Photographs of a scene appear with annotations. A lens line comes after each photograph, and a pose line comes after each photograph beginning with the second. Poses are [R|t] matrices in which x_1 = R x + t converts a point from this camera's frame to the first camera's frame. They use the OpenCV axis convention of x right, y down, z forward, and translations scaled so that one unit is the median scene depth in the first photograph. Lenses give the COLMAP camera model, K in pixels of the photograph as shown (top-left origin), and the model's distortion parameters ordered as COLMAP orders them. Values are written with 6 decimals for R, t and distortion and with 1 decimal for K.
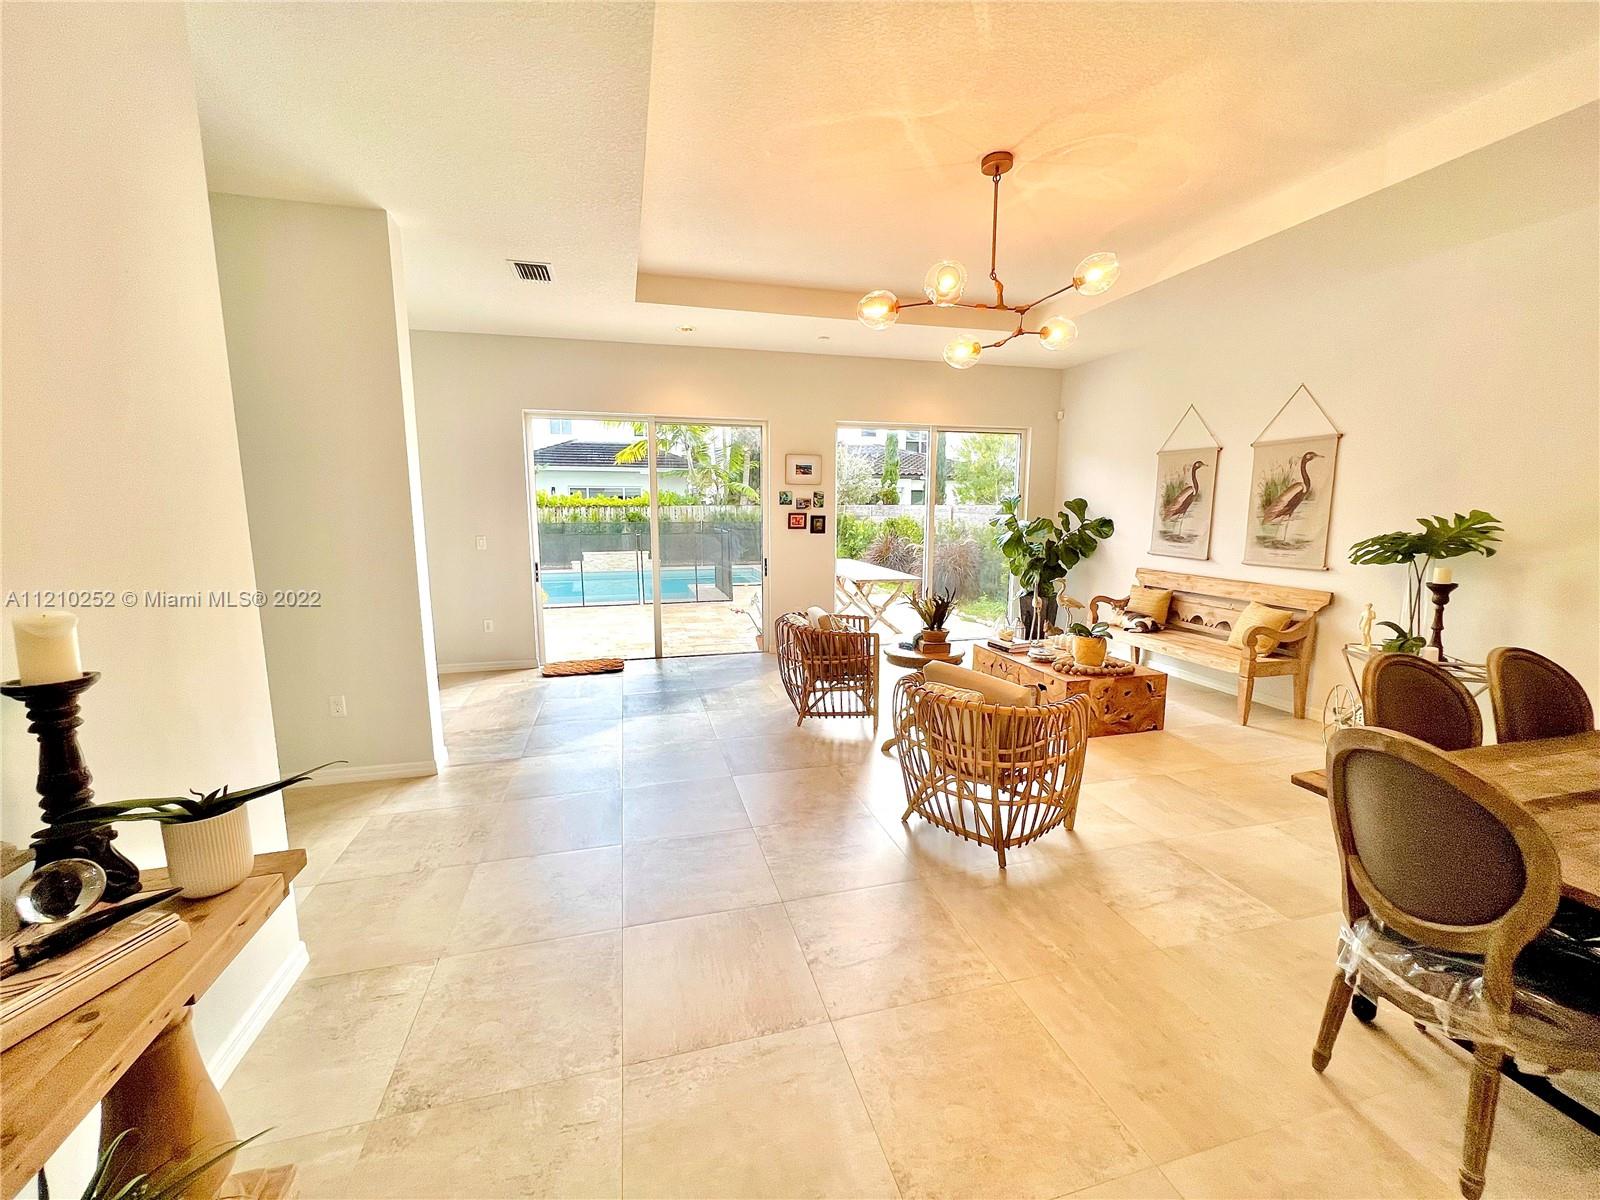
lens RADIAL K [[641.4, 0, 799.6], [0, 641.4, 596.8], [0, 0, 1]] dist [0.000980, -0.000568]
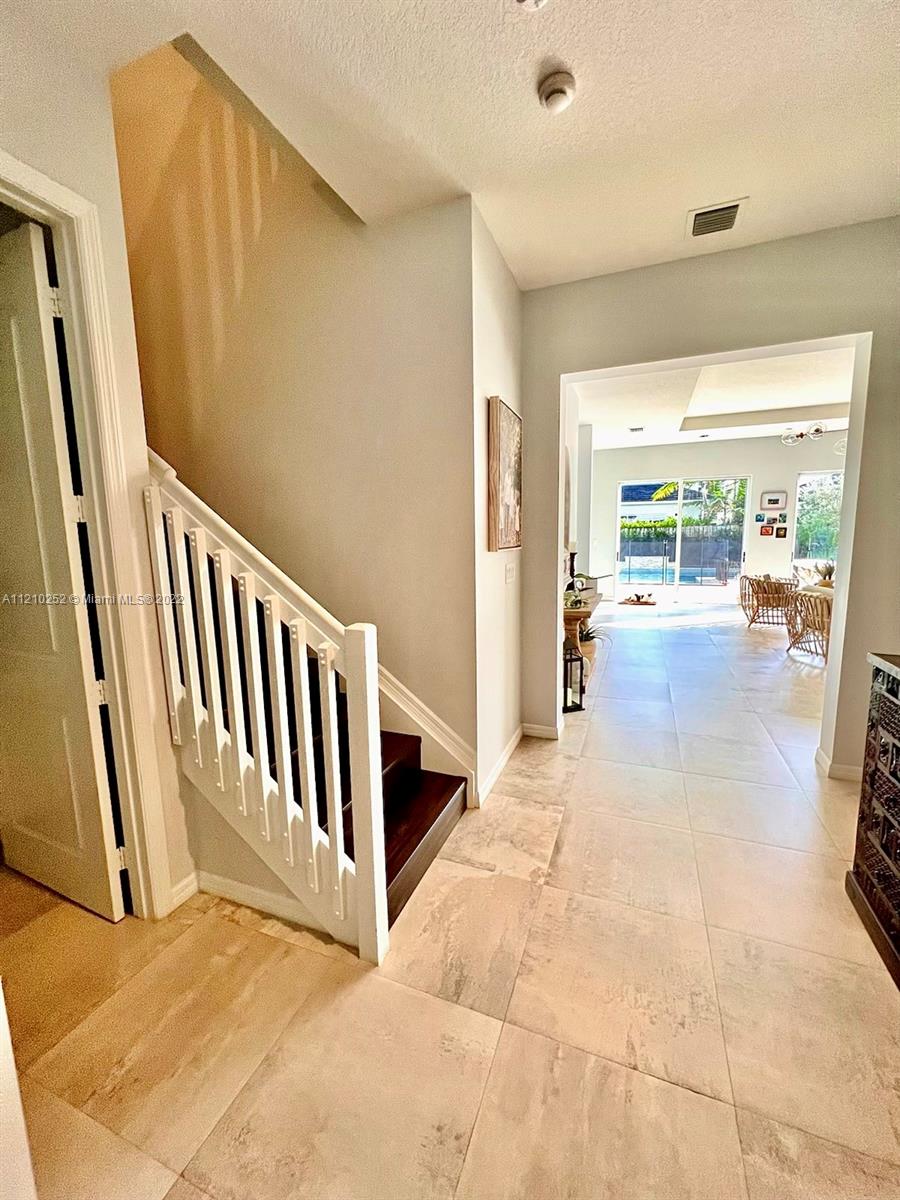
lens RADIAL K [[481.1, 0, 453.7], [0, 481.1, 598.5], [0, 0, 1]] dist [0.000980, -0.000568]
pose [[0.800581, 0.075708, -0.594423, 0.125236], [-0.074188, 0.996877, 0.027048, 0.112205], [0.594615, 0.022445, 0.803697, -0.670130]]
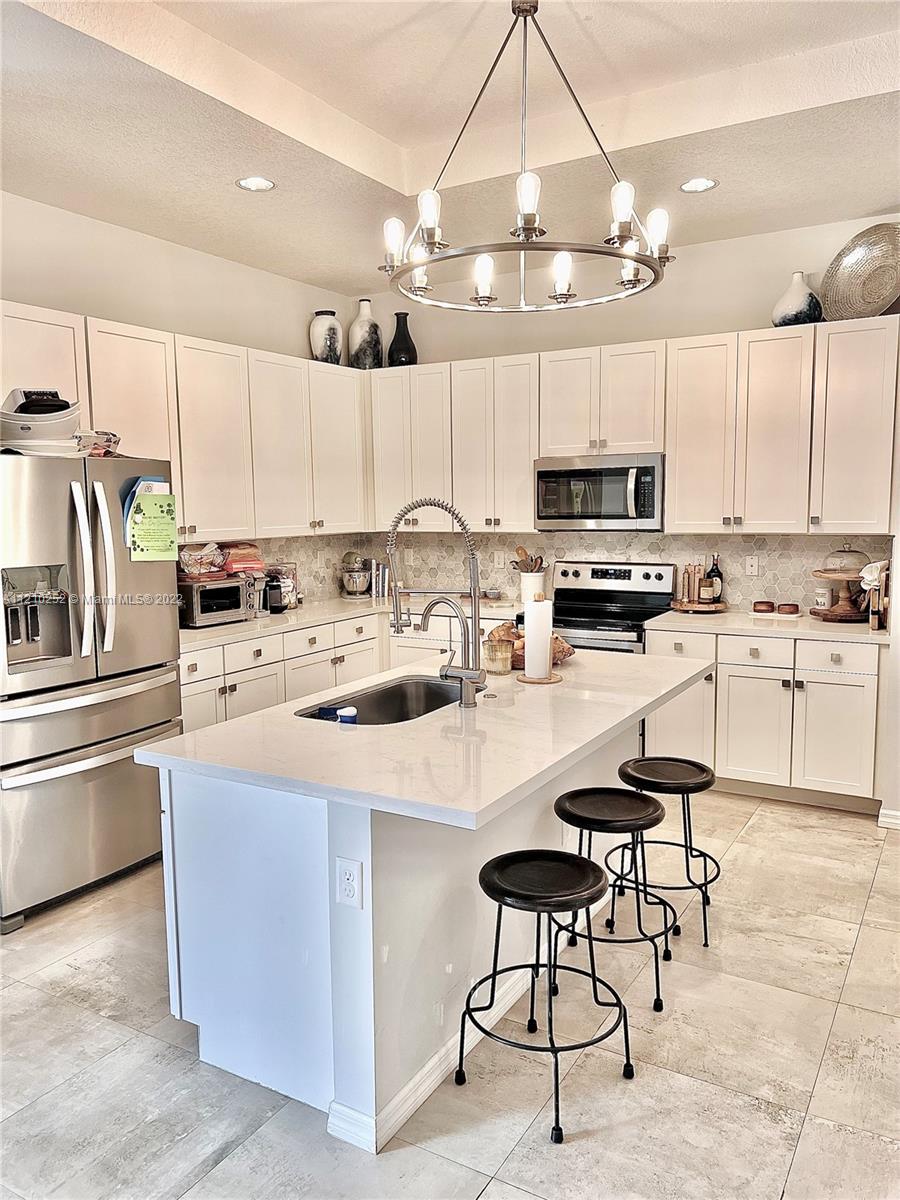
lens RADIAL K [[904.3, 0, 445.4], [0, 904.3, 607.5], [0, 0, 1]] dist [0.047535, -0.052462]
pose [[-0.700930, -0.076979, 0.709064, -0.462085], [0.115108, 0.968916, 0.218978, -0.134768], [-0.703881, 0.235107, -0.670281, 0.824018]]
